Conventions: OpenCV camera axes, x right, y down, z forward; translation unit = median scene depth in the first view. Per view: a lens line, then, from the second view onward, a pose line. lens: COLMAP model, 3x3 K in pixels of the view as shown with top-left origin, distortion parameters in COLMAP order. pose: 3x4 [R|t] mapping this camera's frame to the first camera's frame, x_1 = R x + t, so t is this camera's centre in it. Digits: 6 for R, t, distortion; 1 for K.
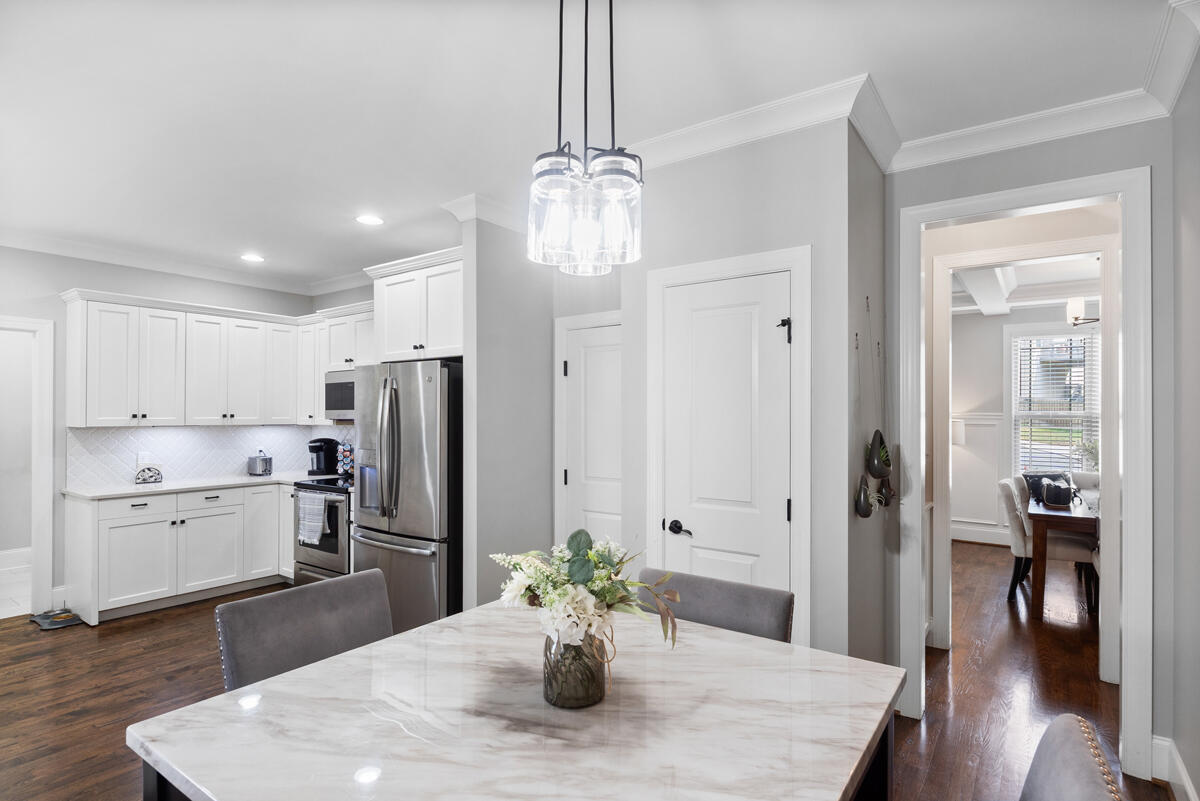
lens RADIAL K [[610.5, 0, 605.1], [0, 610.5, 407.5], [0, 0, 1]] dist [-0.005672, -0.000106]
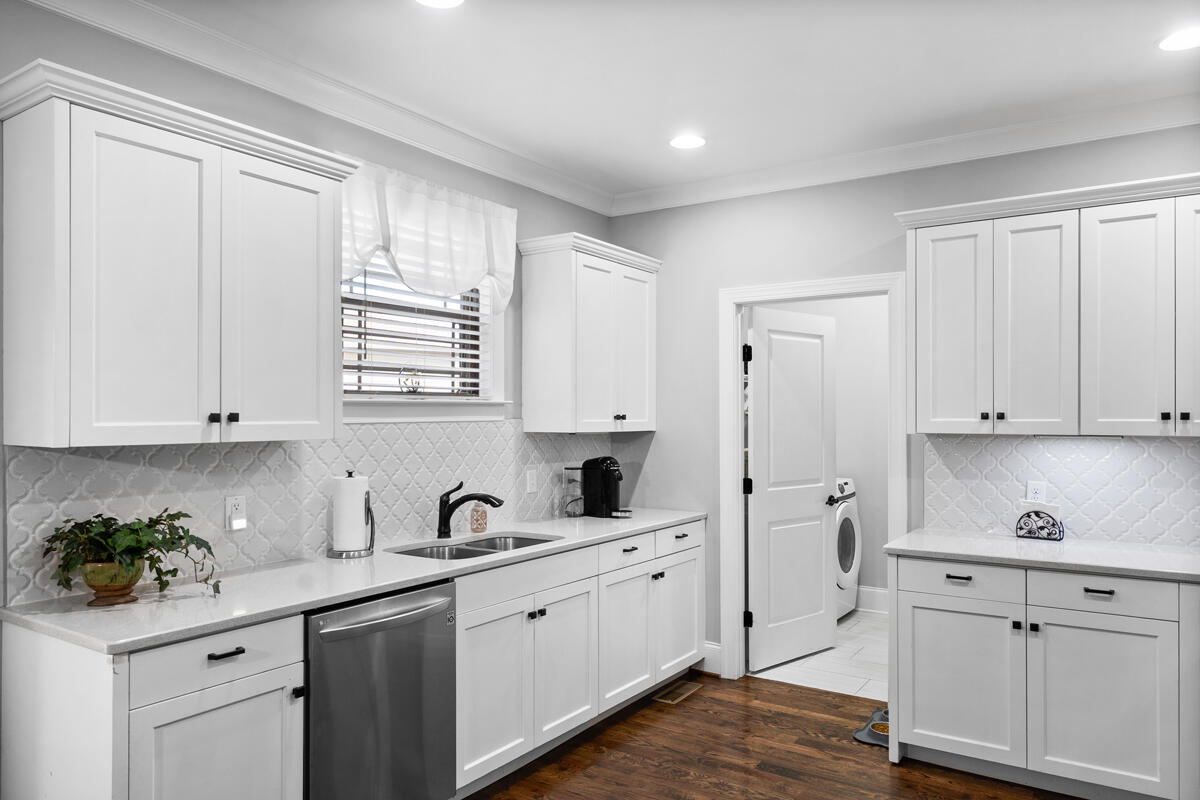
lens RADIAL K [[816.0, 0, 603.0], [0, 816.0, 409.9], [0, 0, 1]] dist [0.011299, -0.002124]
pose [[0.034036, -0.005915, -0.999403, -0.032551], [0.012100, 0.999912, -0.005506, 0.008402], [0.999347, -0.011906, 0.034105, 0.637617]]
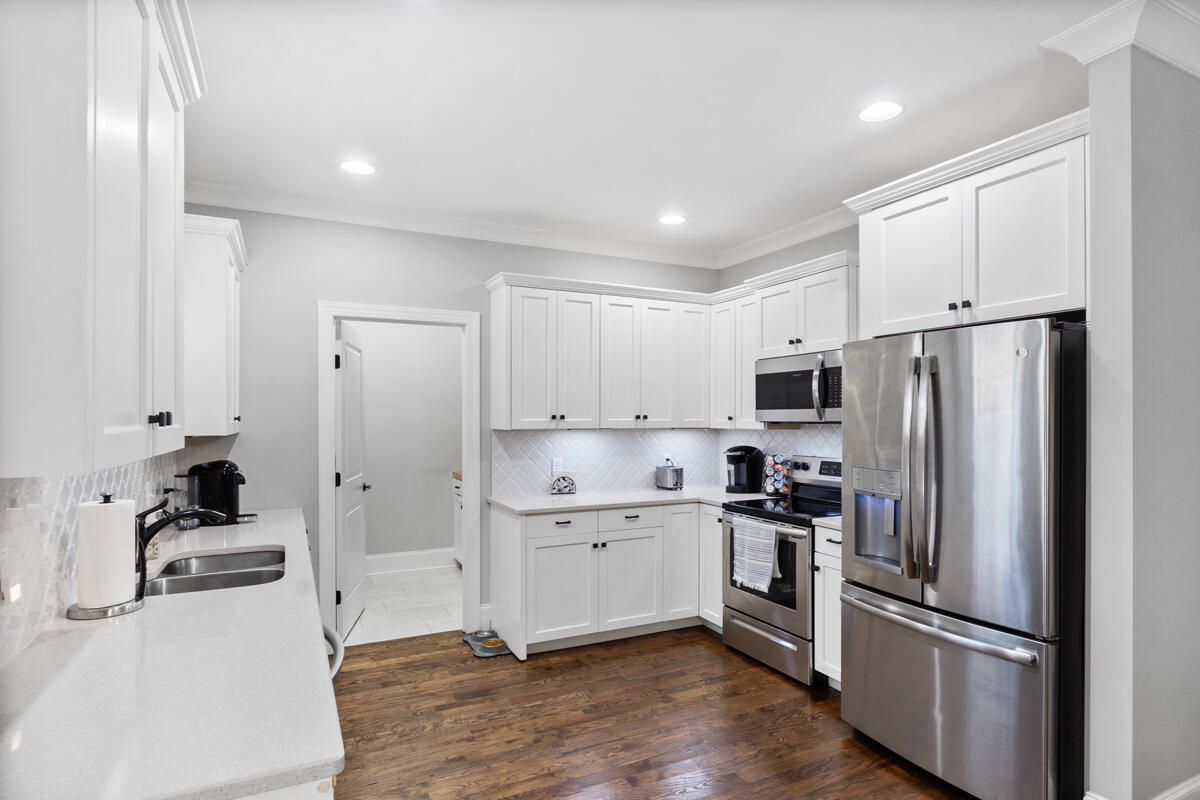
lens RADIAL K [[642.8, 0, 607.8], [0, 642.8, 412.7], [0, 0, 1]] dist [-0.004088, 0.000727]
pose [[0.884132, -0.001912, -0.467233, -0.286294], [0.004808, 0.999976, 0.005006, 0.003631], [0.467212, -0.006673, 0.884120, 0.235289]]
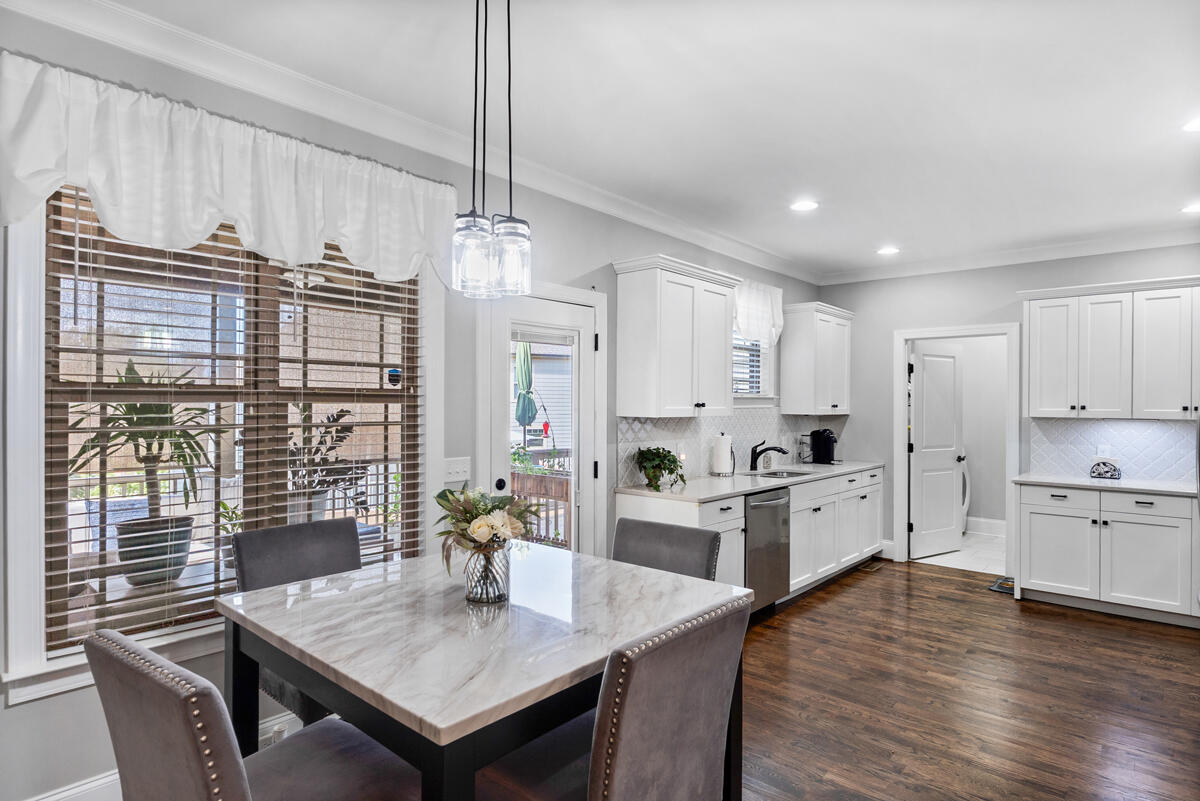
lens RADIAL K [[642.8, 0, 604.4], [0, 642.8, 398.5], [0, 0, 1]] dist [-0.004088, 0.000727]
pose [[-0.105964, -0.006871, -0.994346, 0.356989], [0.004108, 0.999965, -0.007348, 0.004099], [0.994362, -0.004863, -0.105932, 0.358953]]
